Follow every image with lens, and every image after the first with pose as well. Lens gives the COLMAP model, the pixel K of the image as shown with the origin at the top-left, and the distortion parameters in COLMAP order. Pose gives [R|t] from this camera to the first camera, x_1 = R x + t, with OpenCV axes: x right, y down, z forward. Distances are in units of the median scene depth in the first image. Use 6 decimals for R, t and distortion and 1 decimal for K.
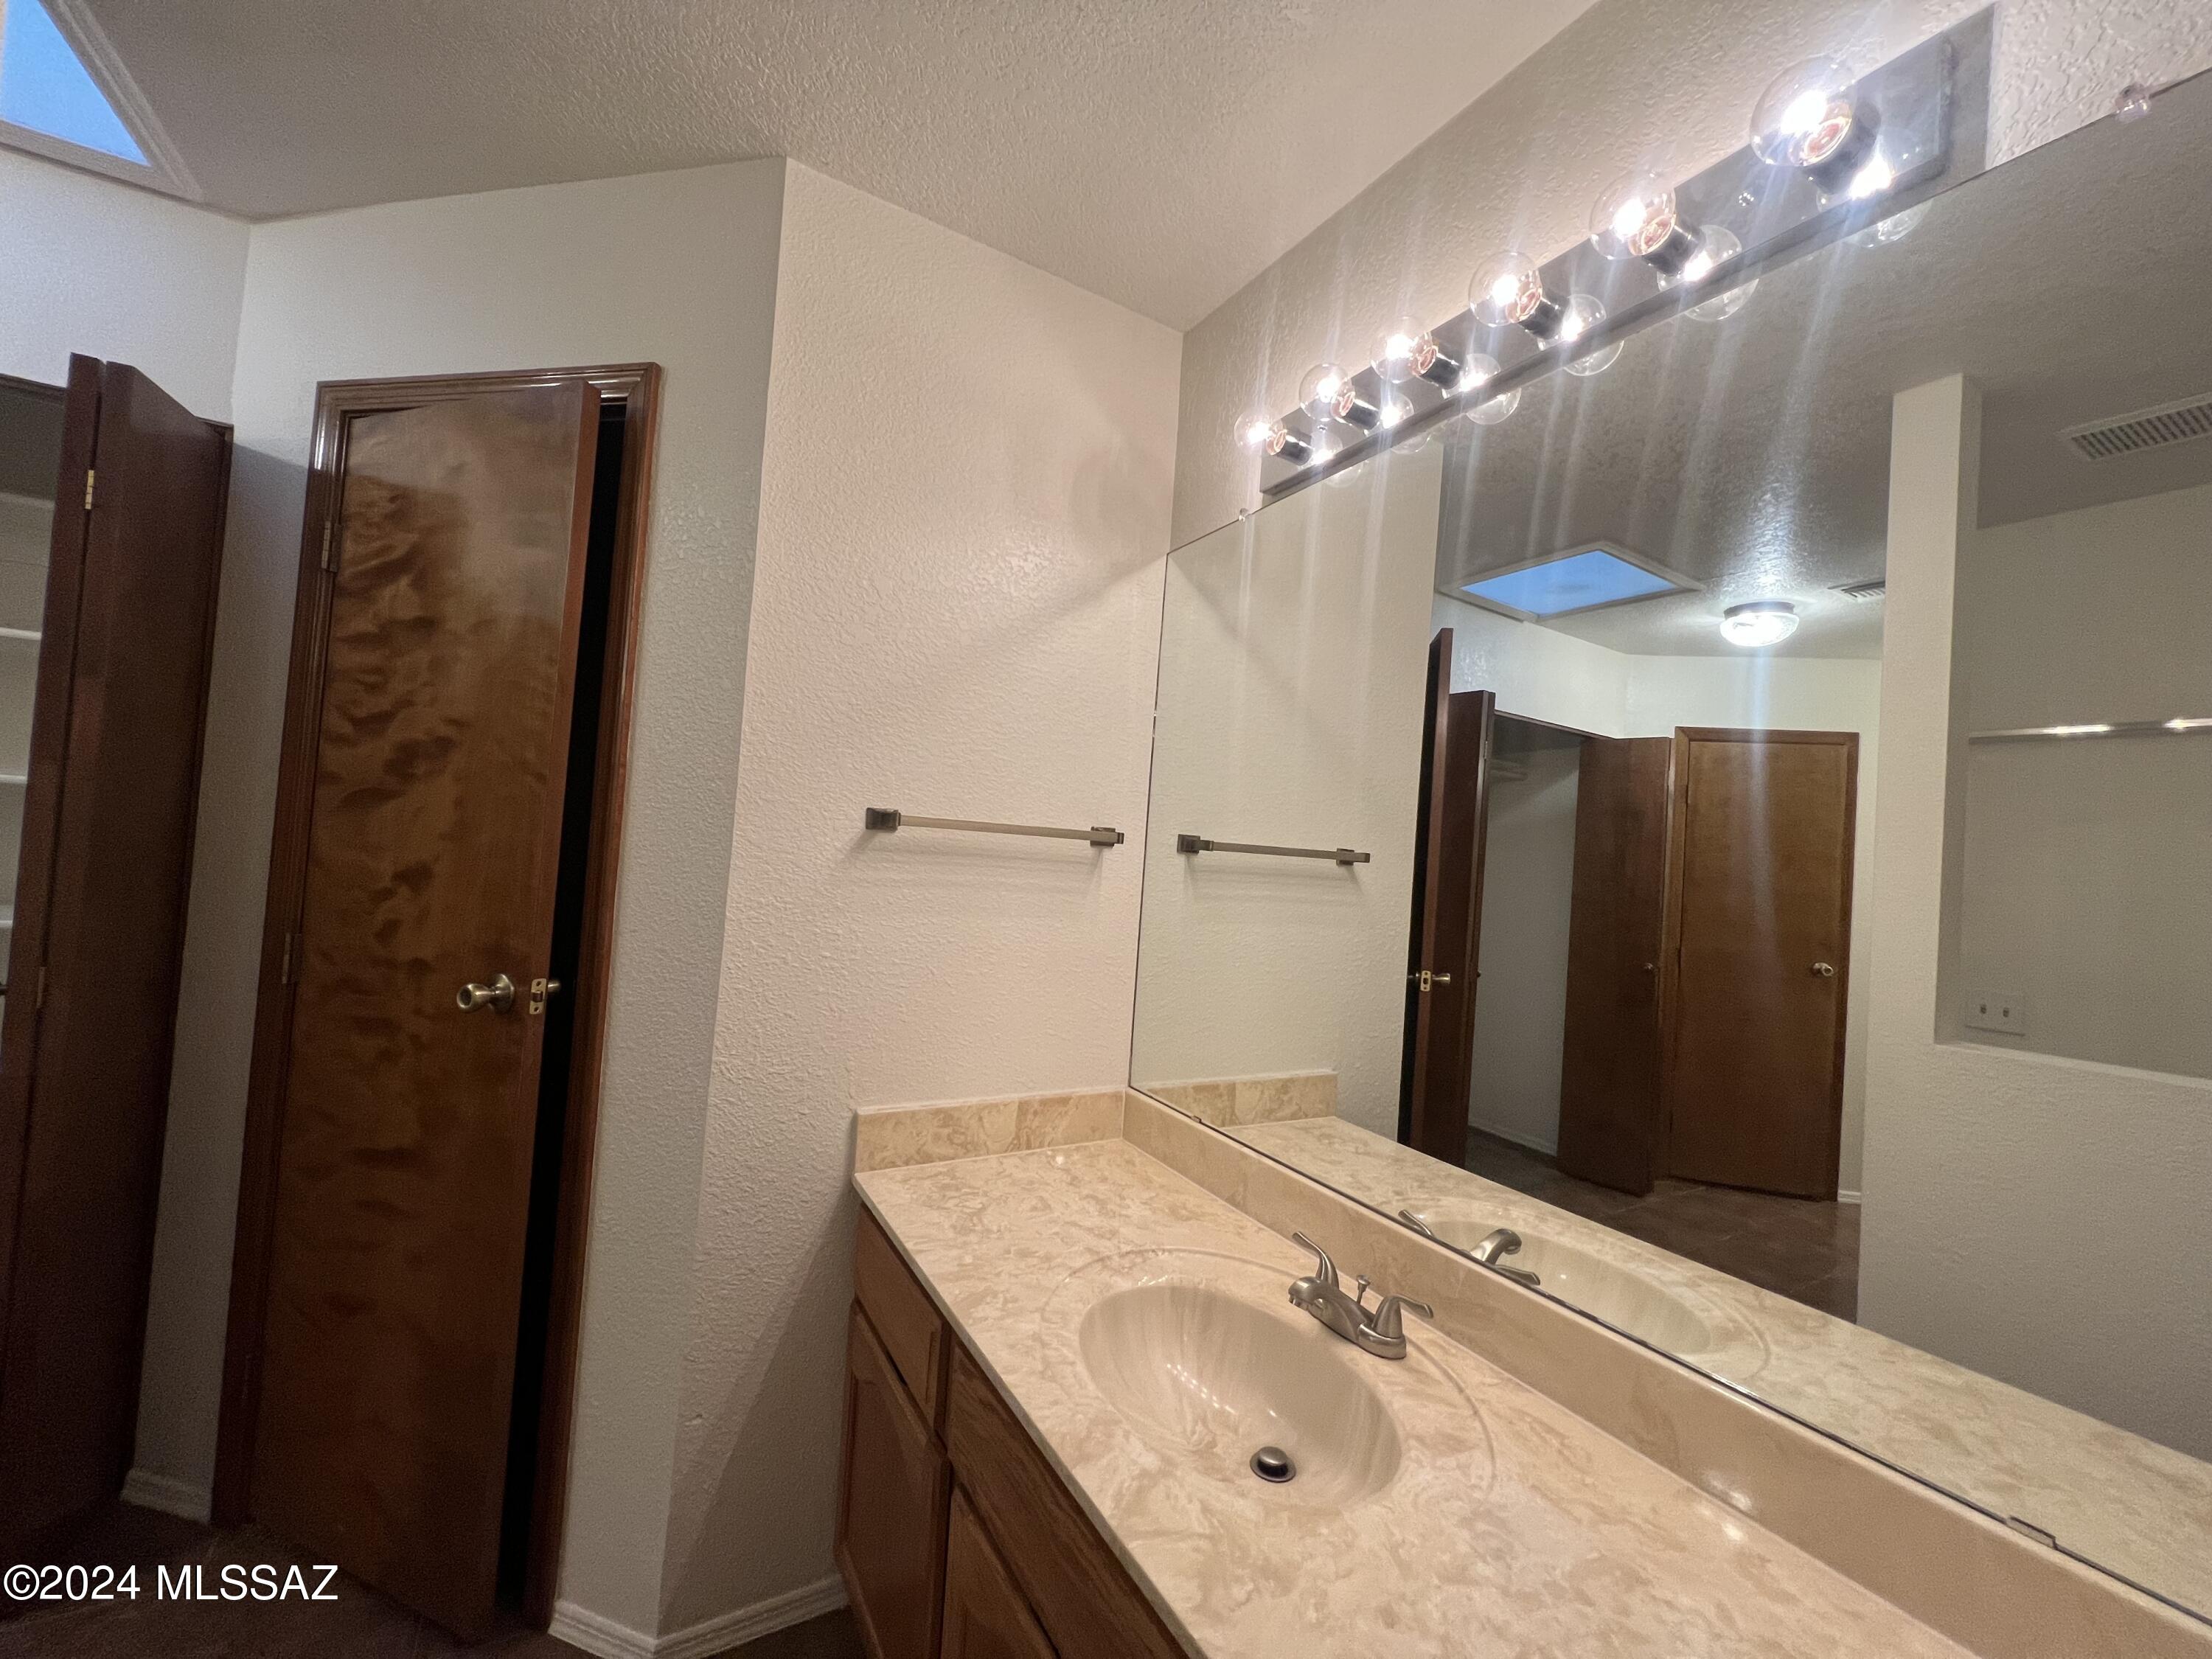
lens RADIAL K [[886.6, 0, 1110.6], [0, 886.6, 826.6], [0, 0, 1]] dist [0.000279, 0.000126]
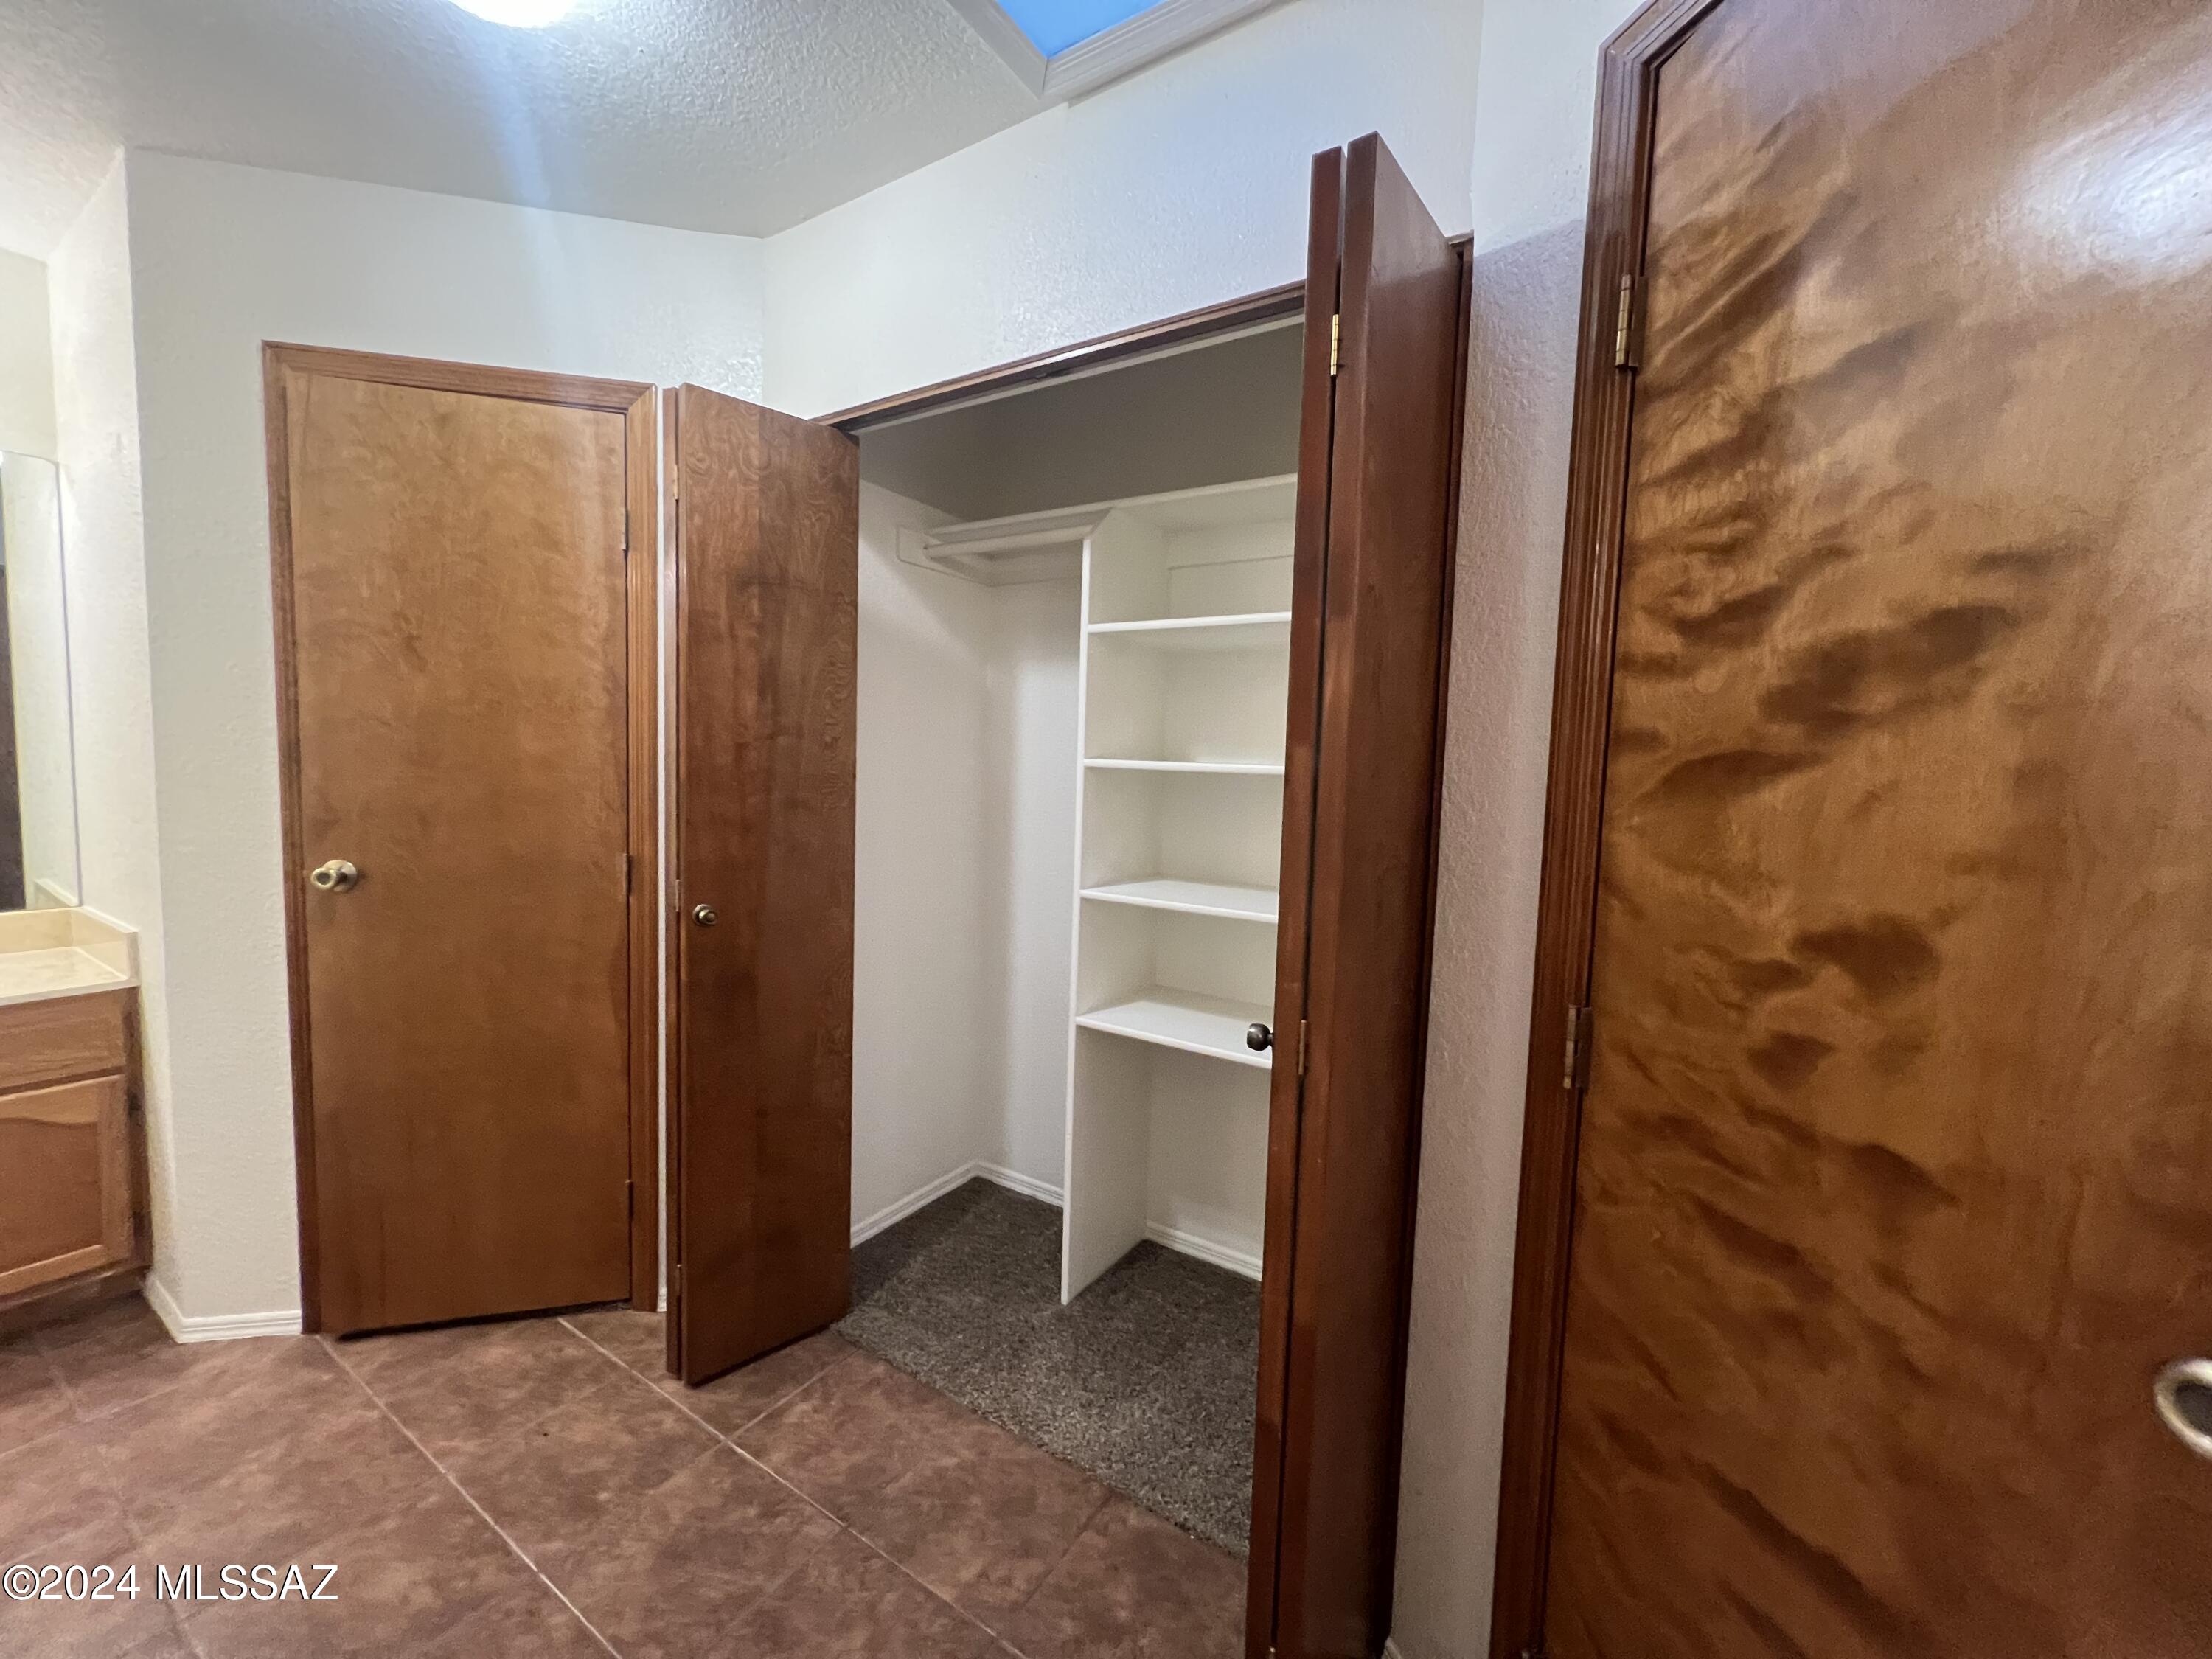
lens RADIAL K [[886.6, 0, 1107.4], [0, 886.6, 830.0], [0, 0, 1]] dist [0.000279, 0.000126]
pose [[0.458813, 0.010968, -0.888465, -0.558099], [0.025764, 0.999339, 0.025642, -0.022218], [0.888159, -0.034656, 0.458227, 0.466926]]
